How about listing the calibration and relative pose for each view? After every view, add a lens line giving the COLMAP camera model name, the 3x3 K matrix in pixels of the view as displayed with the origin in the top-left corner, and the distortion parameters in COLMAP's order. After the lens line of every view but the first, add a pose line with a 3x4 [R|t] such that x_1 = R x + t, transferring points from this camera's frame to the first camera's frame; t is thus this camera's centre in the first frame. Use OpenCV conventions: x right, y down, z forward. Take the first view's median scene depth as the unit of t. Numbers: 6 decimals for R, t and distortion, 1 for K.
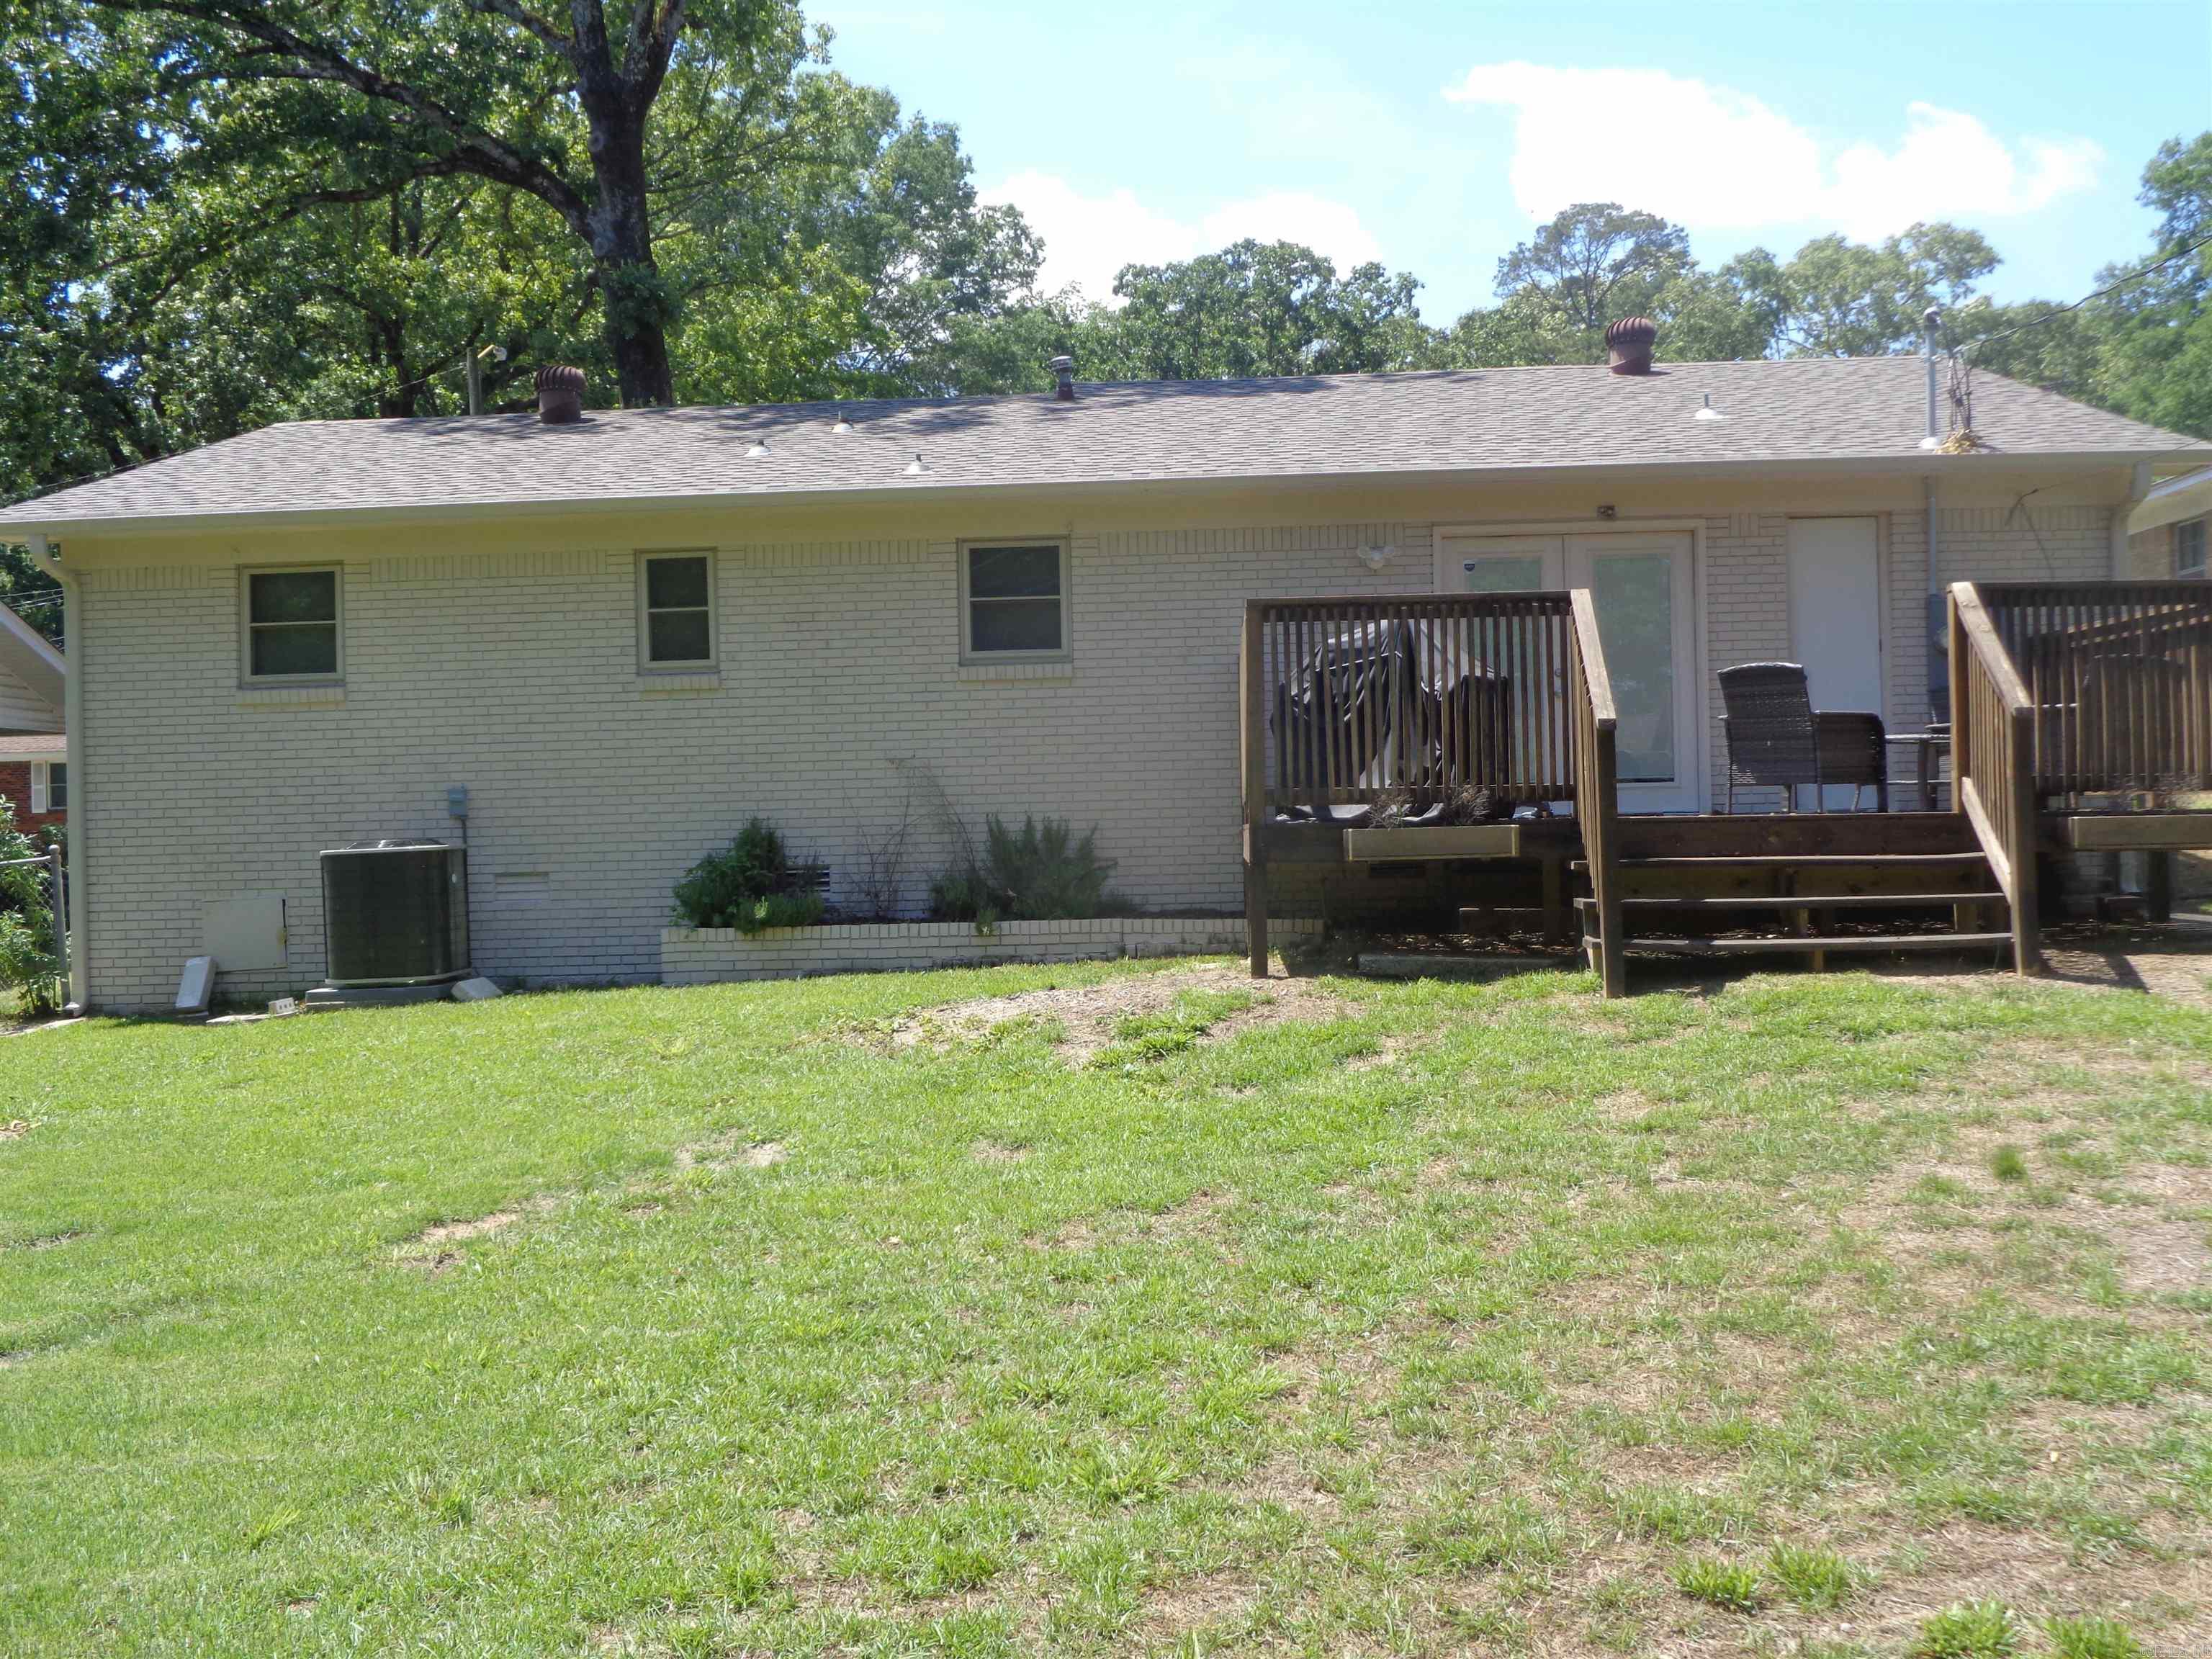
lens RADIAL K [[2109.8, 0, 1109.8], [0, 2109.8, 812.0], [0, 0, 1]] dist [-0.033762, 0.053783]
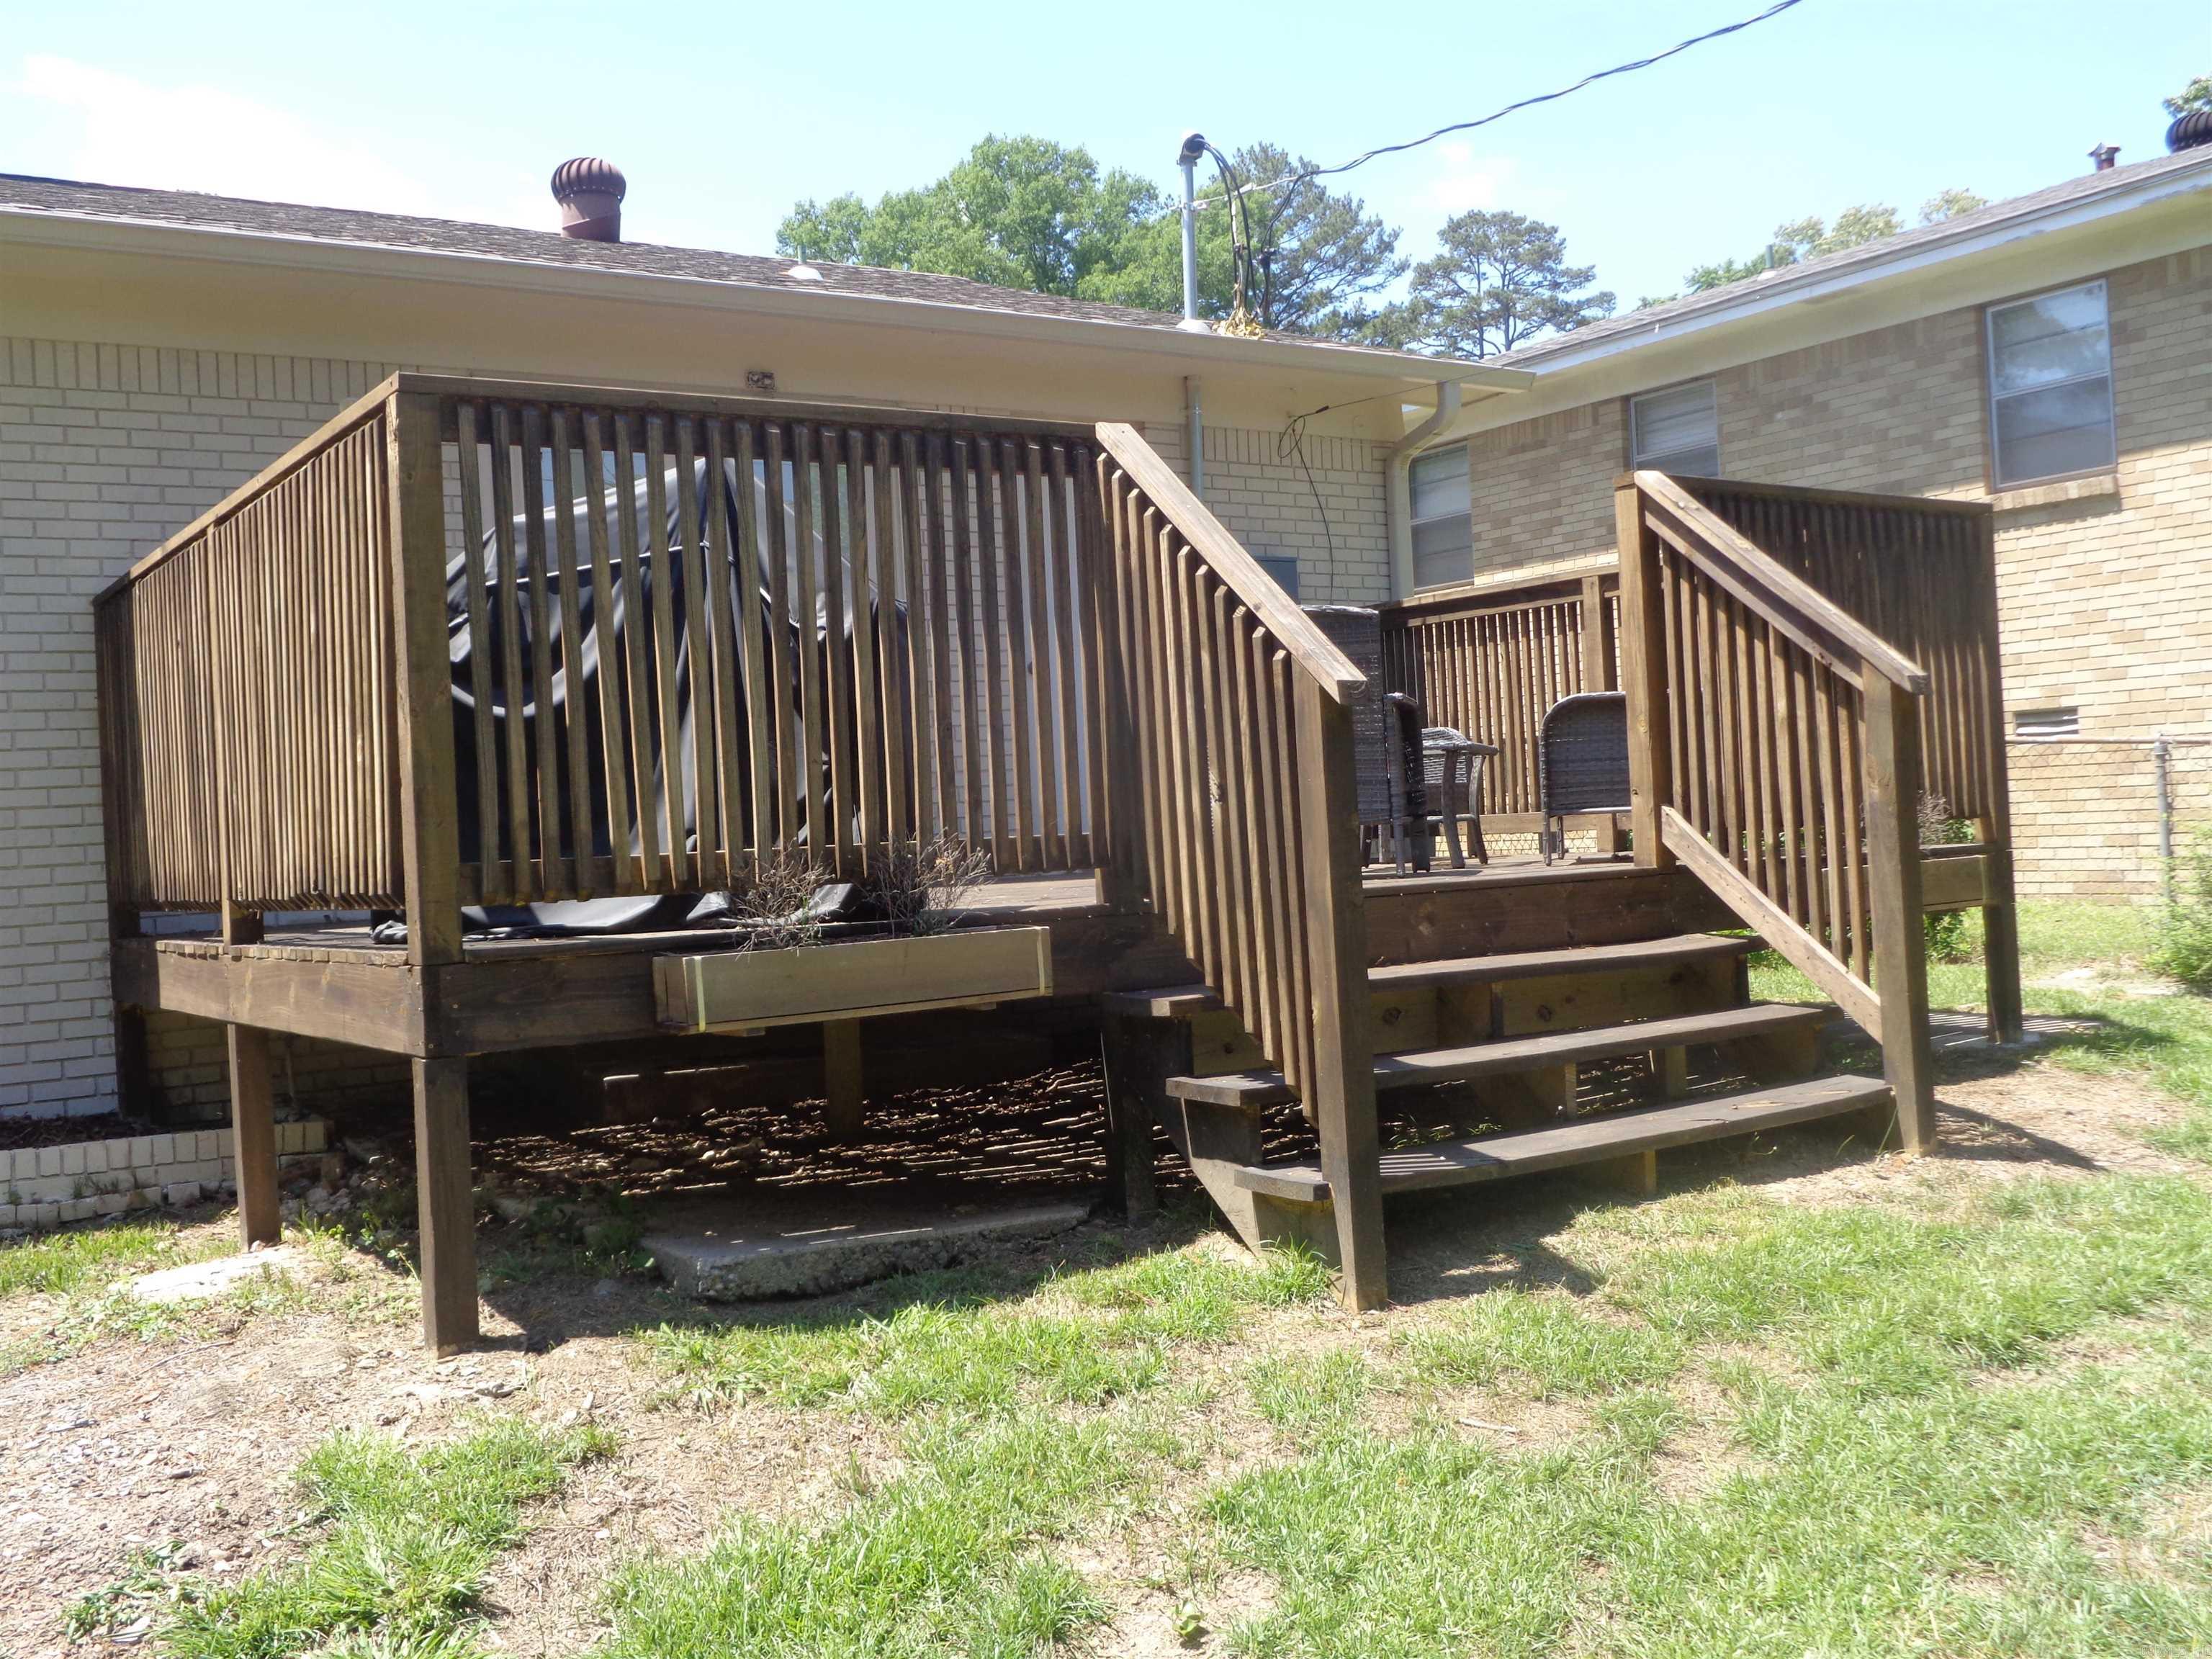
lens RADIAL K [[2109.8, 0, 1109.8], [0, 2109.8, 812.0], [0, 0, 1]] dist [-0.033762, 0.053783]
pose [[0.794224, -0.019754, 0.607304, -0.066976], [0.035221, 0.999288, -0.013557, -0.011748], [-0.606603, 0.032157, 0.794354, 0.622446]]
